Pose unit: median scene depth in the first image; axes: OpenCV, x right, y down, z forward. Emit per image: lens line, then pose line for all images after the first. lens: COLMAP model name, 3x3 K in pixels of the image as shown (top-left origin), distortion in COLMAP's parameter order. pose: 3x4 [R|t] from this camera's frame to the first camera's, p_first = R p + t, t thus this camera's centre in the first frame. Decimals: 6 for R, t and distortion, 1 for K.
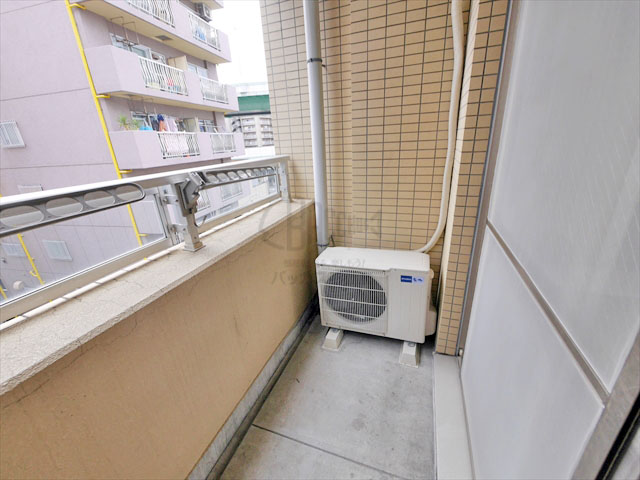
lens RADIAL K [[262.7, 0, 320.3], [0, 262.7, 234.1], [0, 0, 1]] dist [-0.011766, 0.000126]
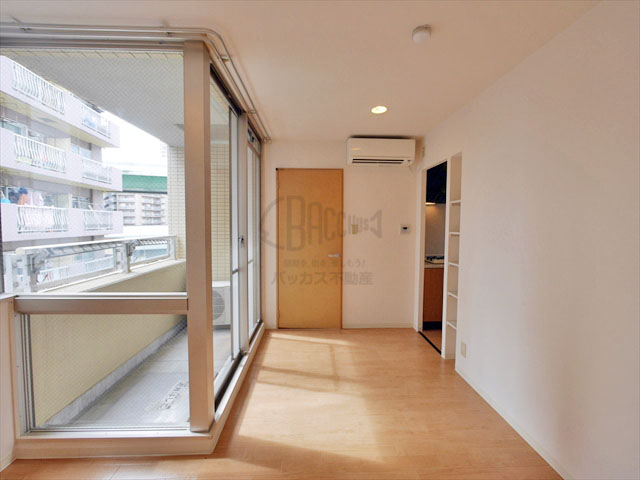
lens RADIAL K [[262.7, 0, 320.3], [0, 262.7, 234.1], [0, 0, 1]] dist [-0.011766, 0.000126]
pose [[0.921547, 0.044566, 0.385702, 0.015586], [0.075796, 0.953629, -0.291285, 0.047374], [-0.380798, 0.297667, 0.875436, -0.153969]]
